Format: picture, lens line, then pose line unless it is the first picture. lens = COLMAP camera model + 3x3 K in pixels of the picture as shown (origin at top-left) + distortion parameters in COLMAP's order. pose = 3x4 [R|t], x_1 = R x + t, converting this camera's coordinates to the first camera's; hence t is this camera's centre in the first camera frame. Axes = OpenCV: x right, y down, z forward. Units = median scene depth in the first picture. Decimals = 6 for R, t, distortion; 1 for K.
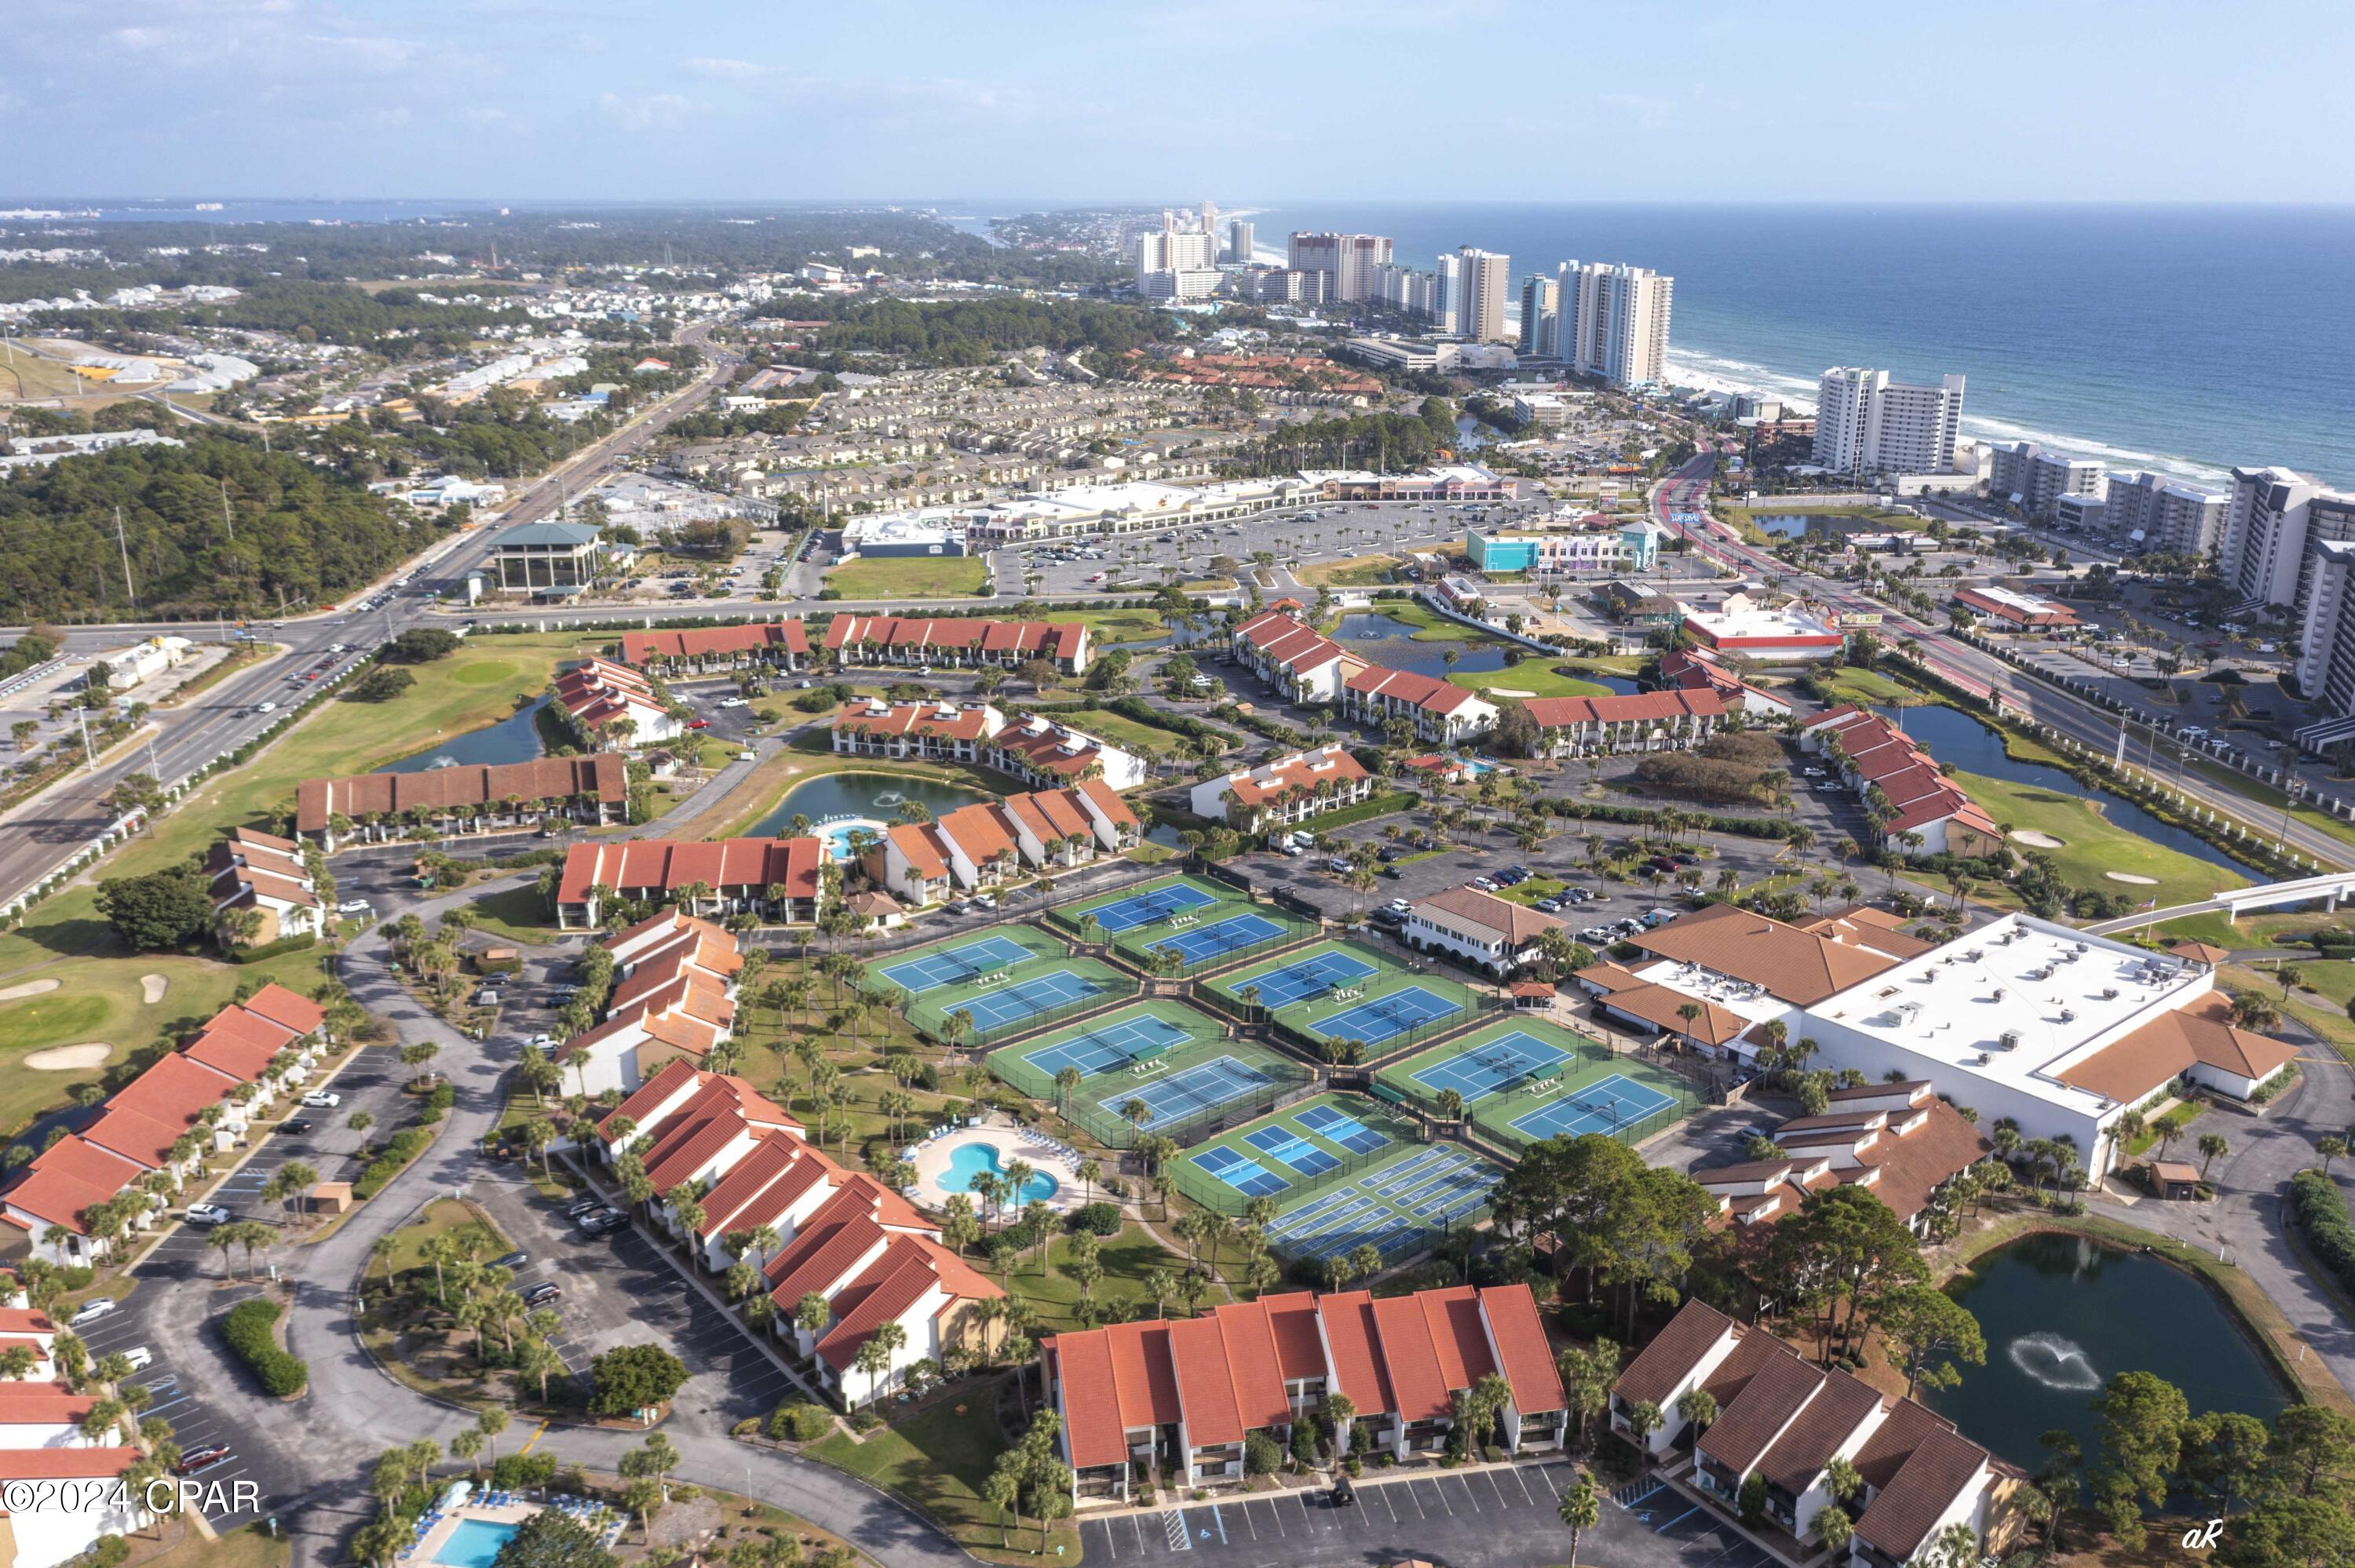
lens RADIAL K [[1878.6, 0, 1252.0], [0, 1878.6, 784.7], [0, 0, 1]] dist [-0.007106, 0.021447]
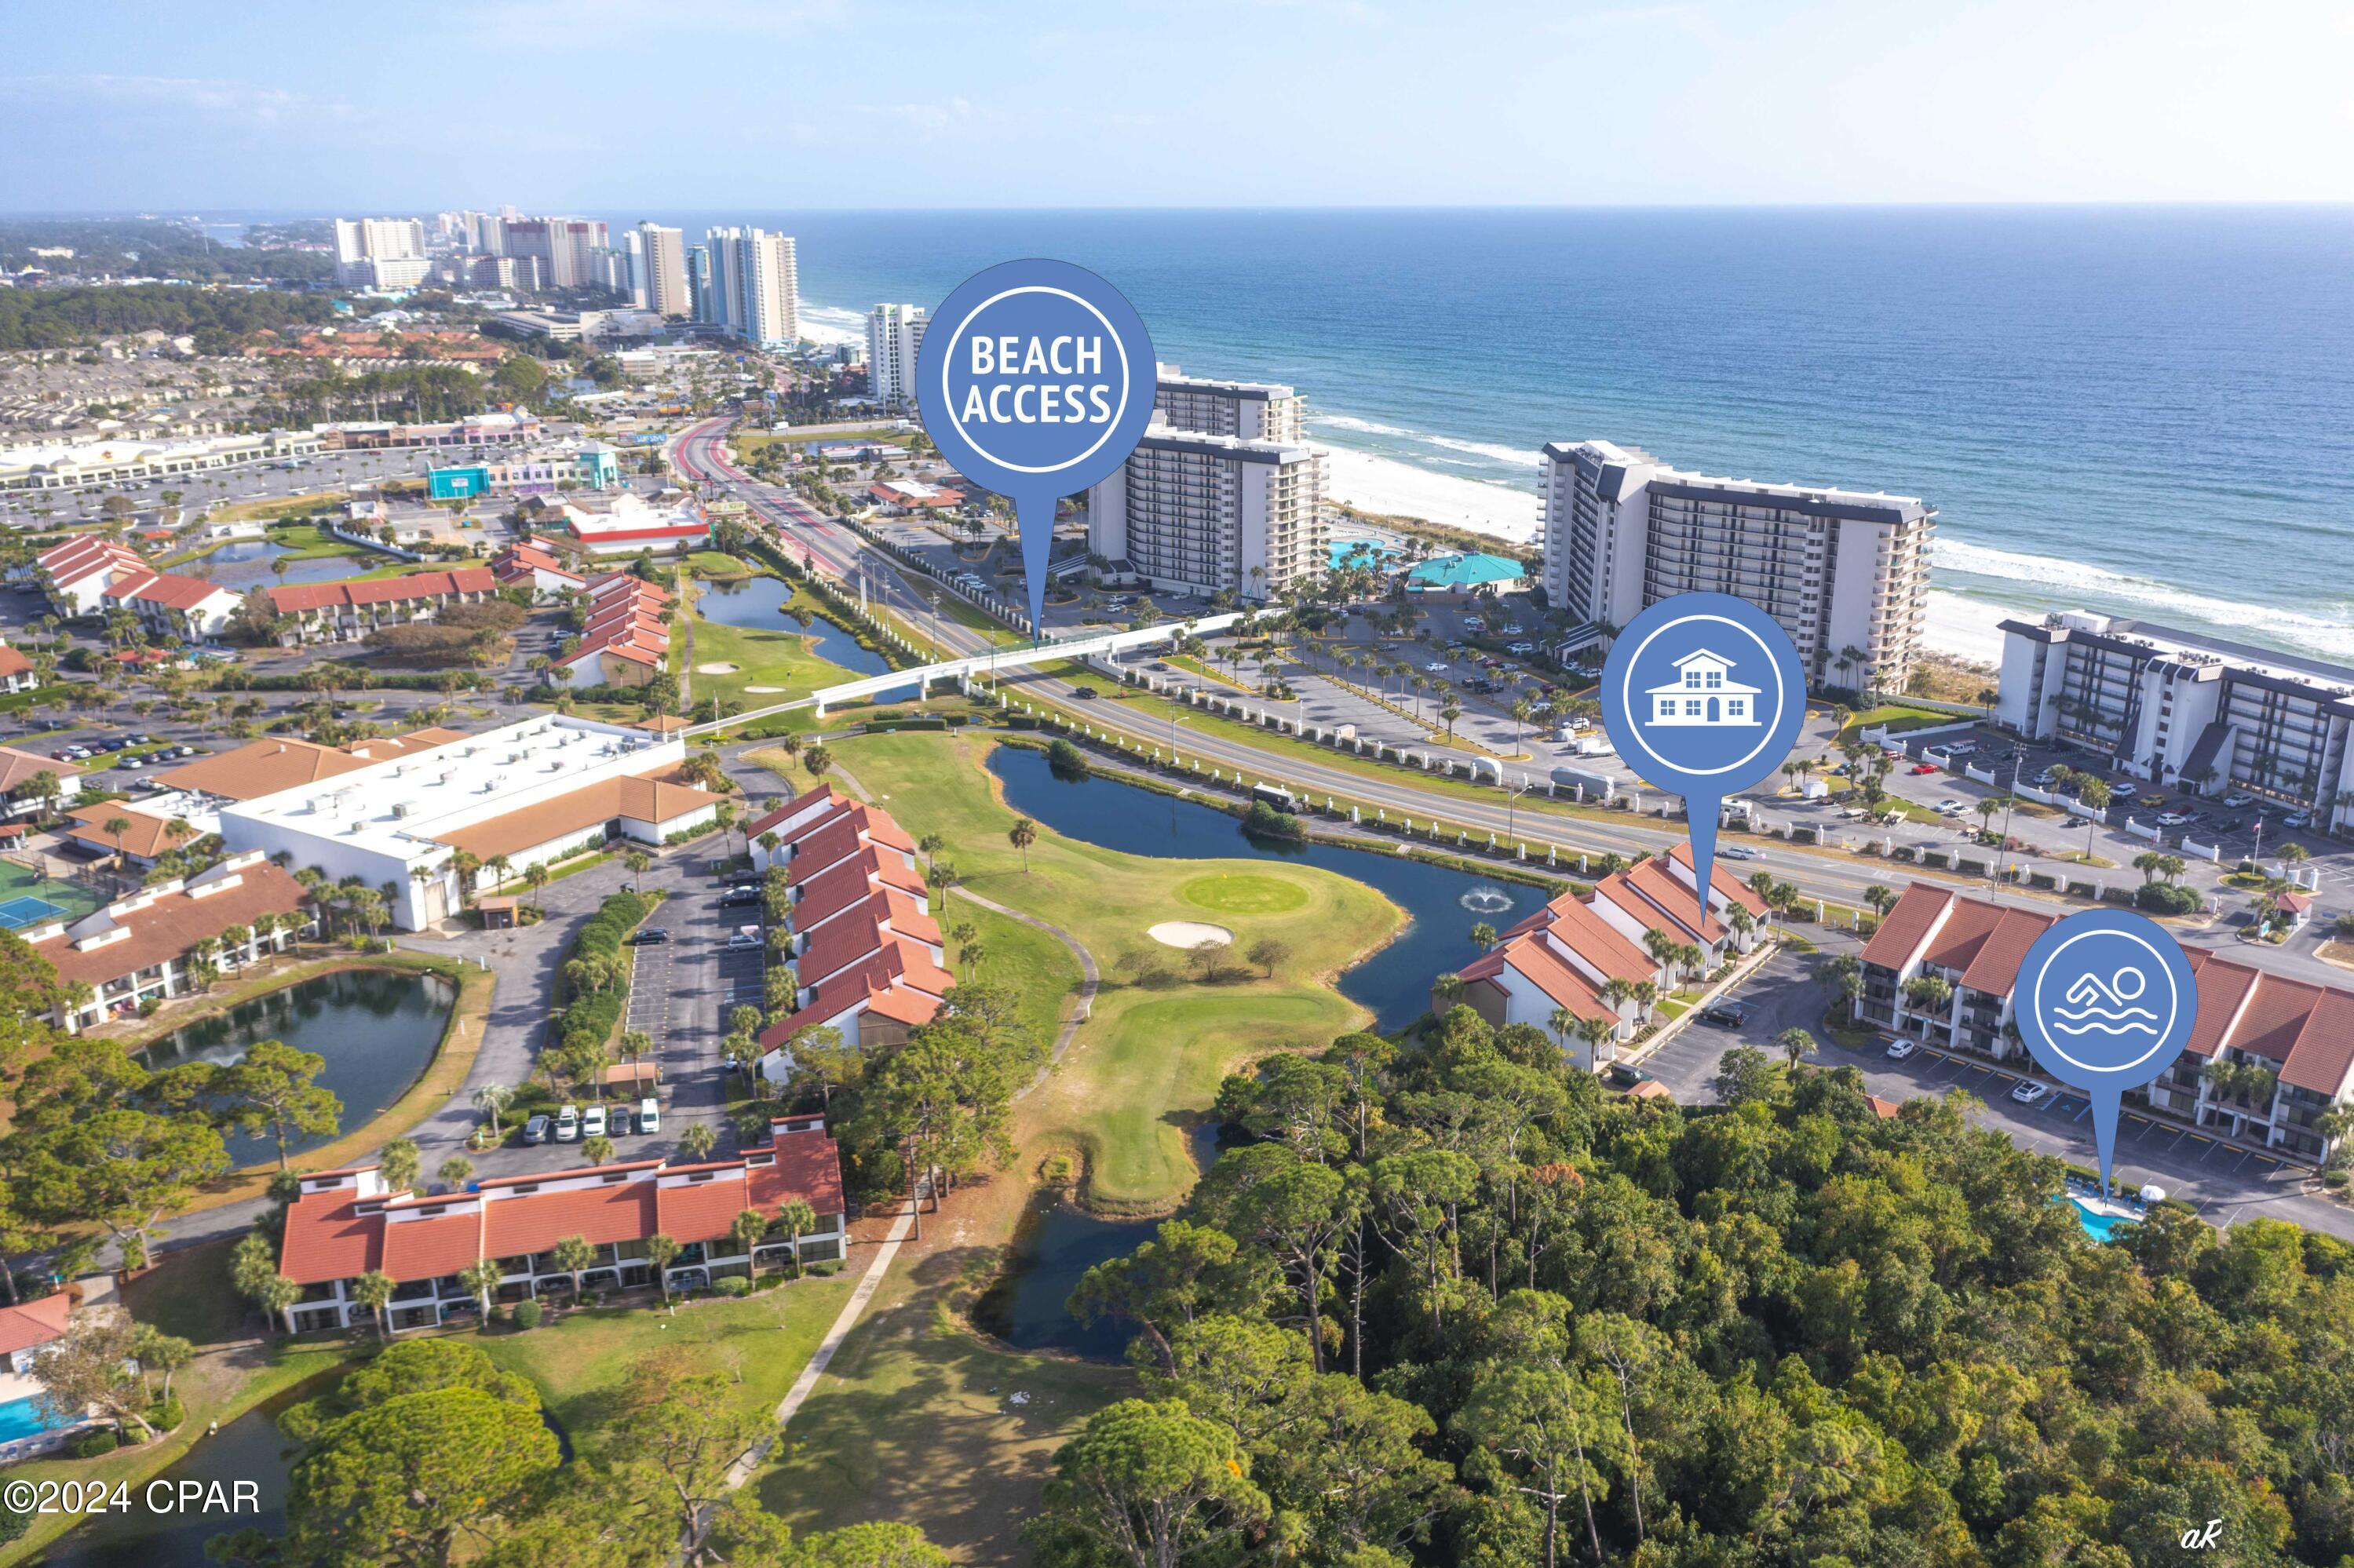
lens RADIAL K [[1843.9, 0, 1177.0], [0, 1843.9, 784.0], [0, 0, 1]] dist [-0.017521, 0.046481]
pose [[0.948293, -0.102752, 0.300302, 0.197753], [0.100748, 0.994664, 0.022194, 0.055514], [-0.300980, 0.009208, 0.953586, -0.041119]]
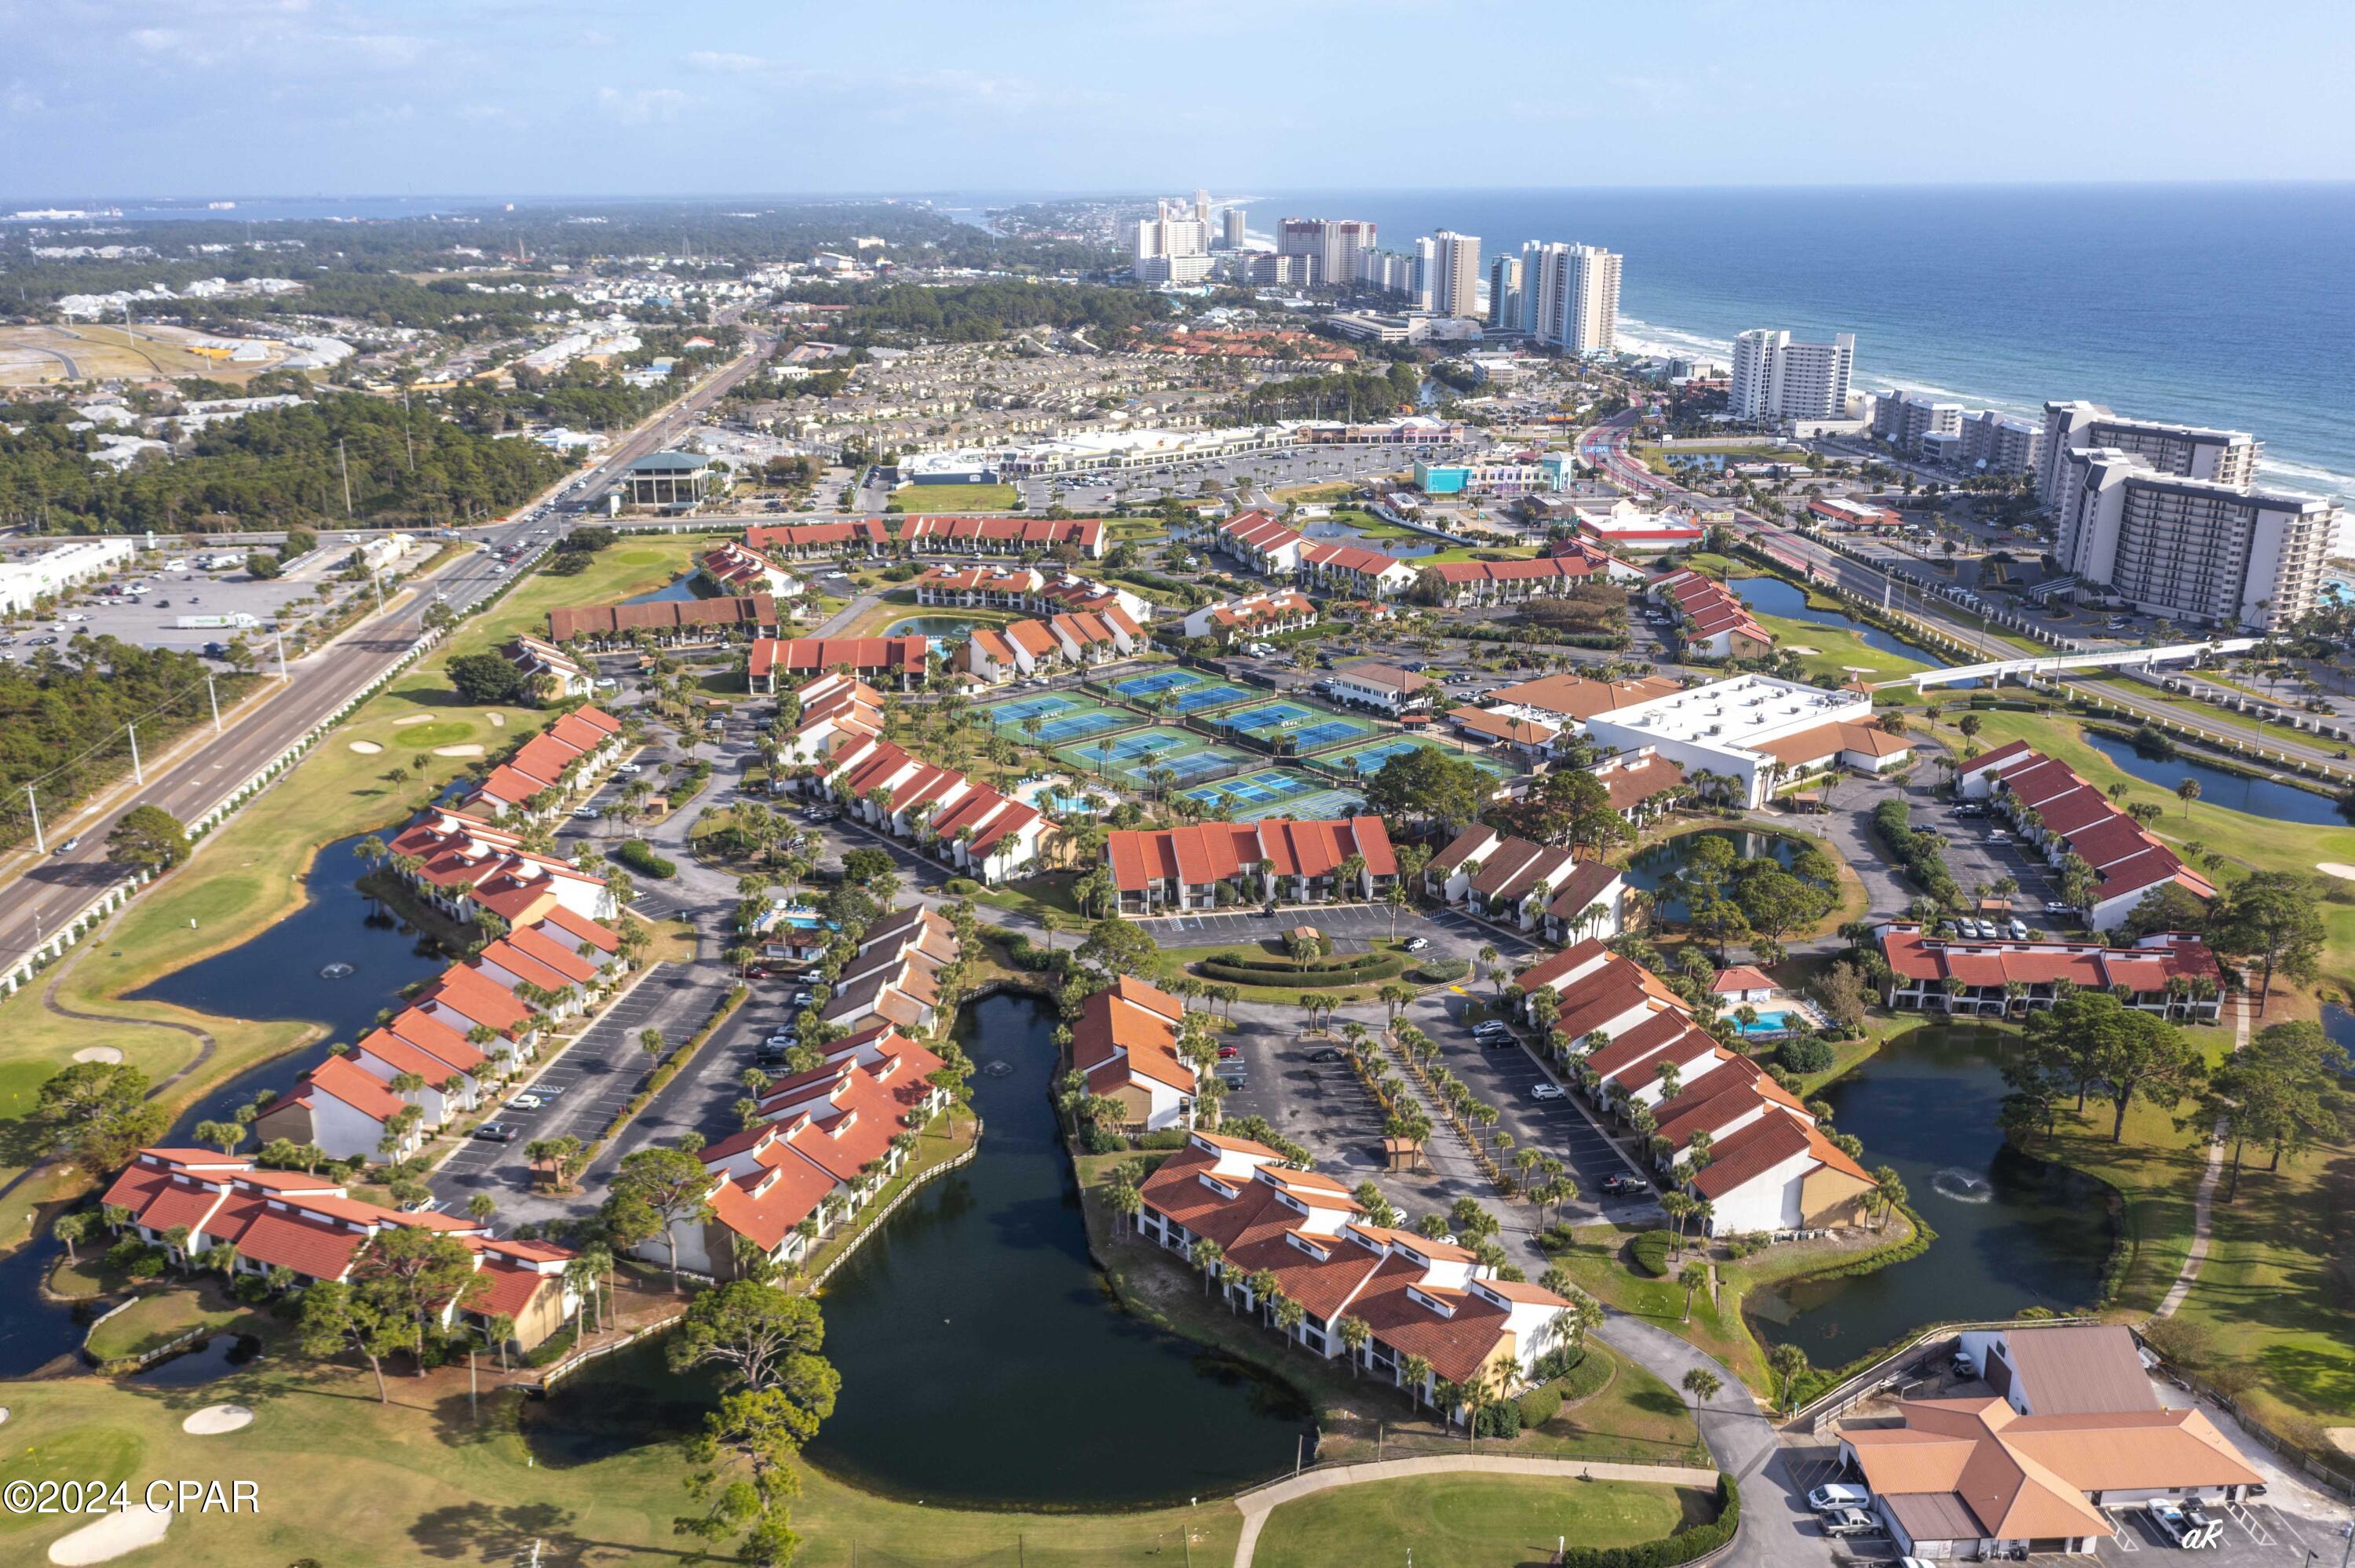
lens RADIAL K [[1844.6, 0, 1177.5], [0, 1844.6, 784.0], [0, 0, 1]] dist [-0.017521, 0.046481]
pose [[0.999347, 0.001727, -0.036095, 0.006618], [-0.001344, 0.999943, 0.010625, 0.064585], [0.036111, -0.010570, 0.999292, -0.204950]]
